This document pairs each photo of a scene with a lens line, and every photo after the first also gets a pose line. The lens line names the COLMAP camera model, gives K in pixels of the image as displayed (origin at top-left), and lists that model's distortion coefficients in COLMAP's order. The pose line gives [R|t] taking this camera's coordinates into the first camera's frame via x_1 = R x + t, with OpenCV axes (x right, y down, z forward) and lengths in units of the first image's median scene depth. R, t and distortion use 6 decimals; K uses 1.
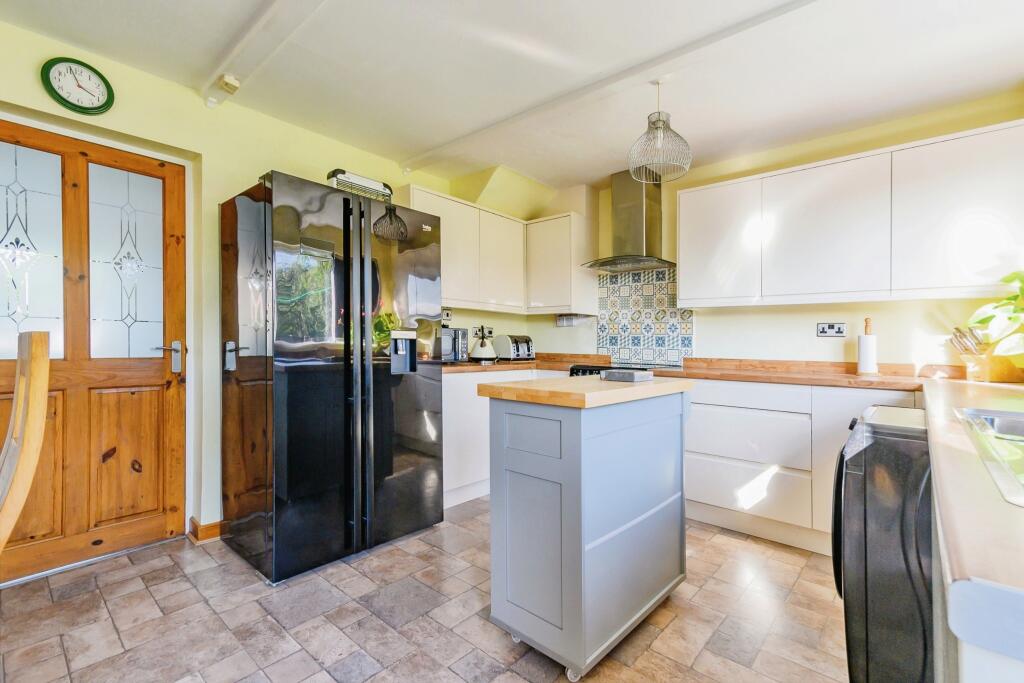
lens RADIAL K [[458.8, 0, 516.1], [0, 458.8, 344.8], [0, 0, 1]] dist [0.002258, 0.008145]
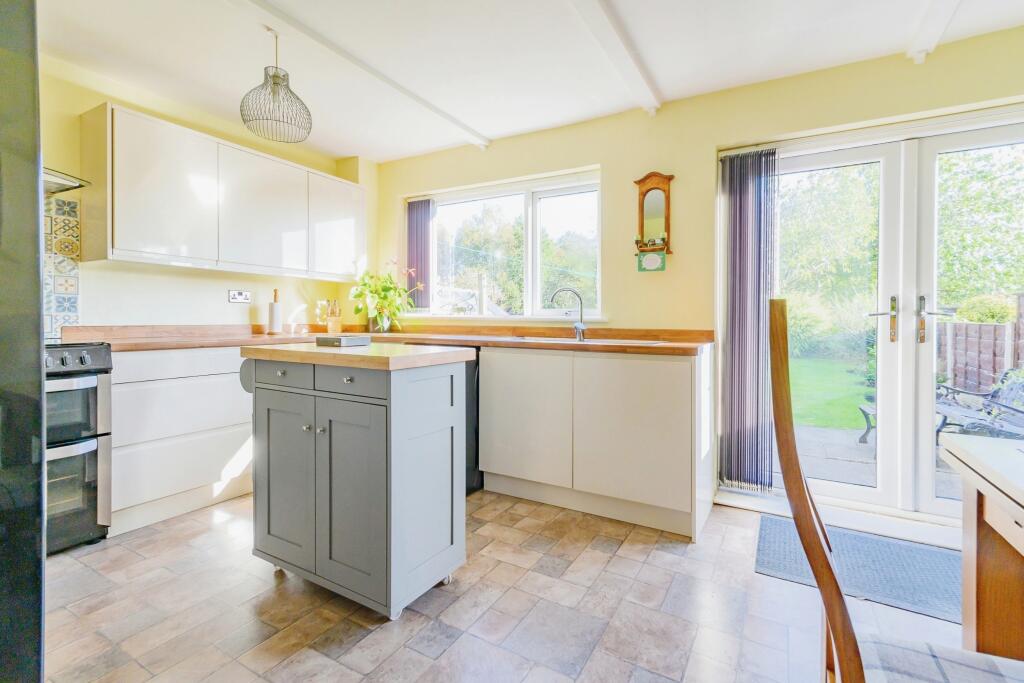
lens RADIAL K [[458.8, 0, 516.1], [0, 458.8, 344.8], [0, 0, 1]] dist [0.002258, 0.008145]
pose [[-0.193467, -0.080740, 0.977779, -0.931453], [-0.020558, 0.996723, 0.078236, -0.027207], [-0.980891, -0.004965, -0.194493, 0.896875]]
